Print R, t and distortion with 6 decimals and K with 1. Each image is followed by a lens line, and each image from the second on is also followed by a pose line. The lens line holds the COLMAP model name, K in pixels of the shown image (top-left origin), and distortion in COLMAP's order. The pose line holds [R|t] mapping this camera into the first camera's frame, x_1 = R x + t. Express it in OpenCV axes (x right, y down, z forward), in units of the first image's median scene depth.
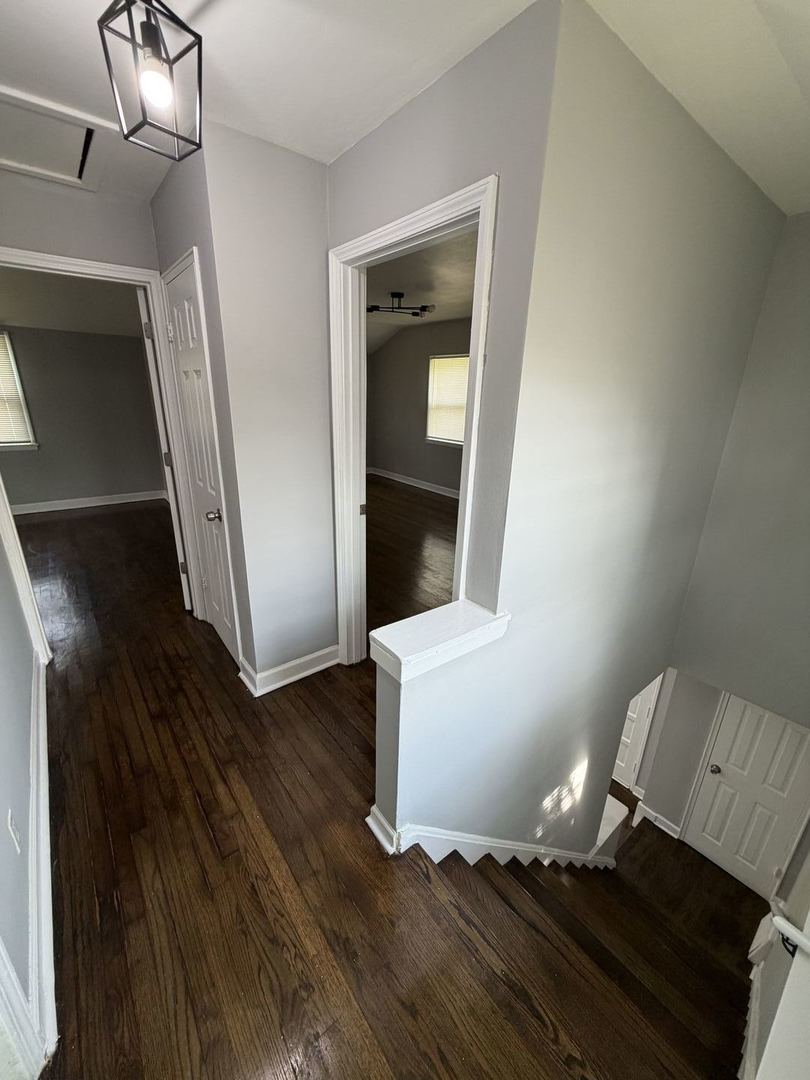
lens RADIAL K [[433.7, 0, 404.8], [0, 433.7, 539.5], [0, 0, 1]] dist [-0.000381, -0.000007]
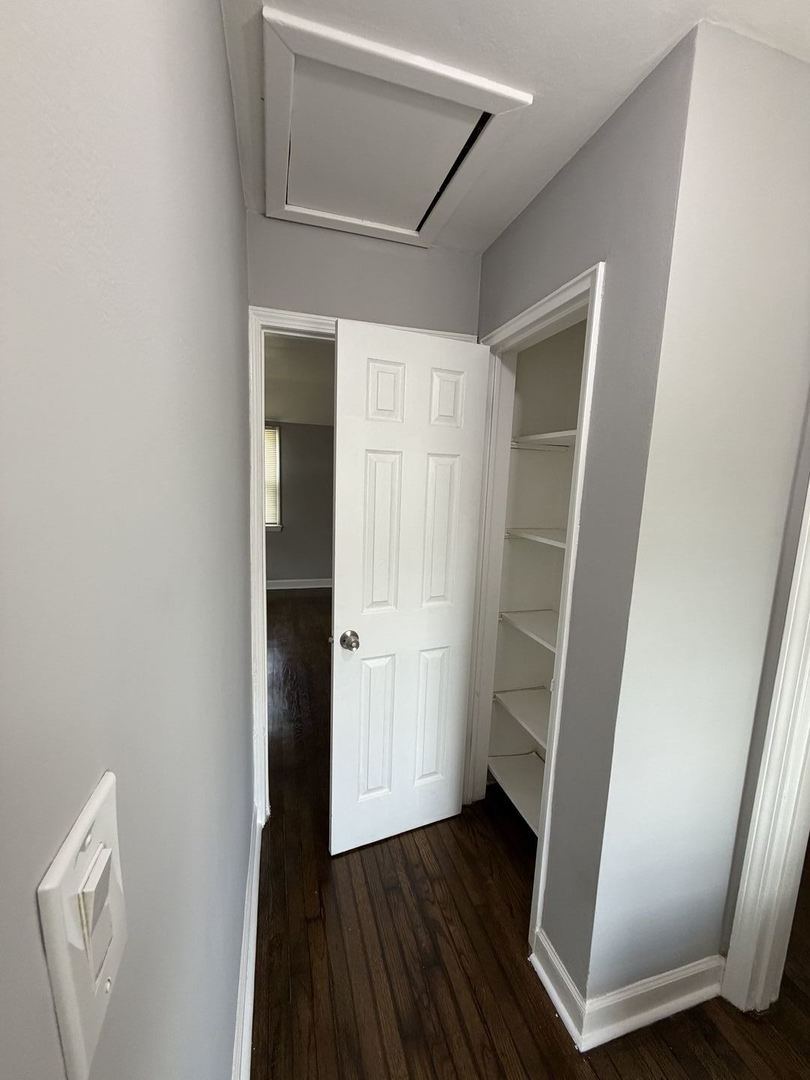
lens RADIAL K [[433.7, 0, 402.5], [0, 433.7, 541.4], [0, 0, 1]] dist [-0.000381, -0.000007]
pose [[0.924165, 0.068079, -0.375879, -0.374688], [-0.138227, 0.976909, -0.162919, -0.113131], [0.356108, 0.202520, 0.912235, 0.319121]]
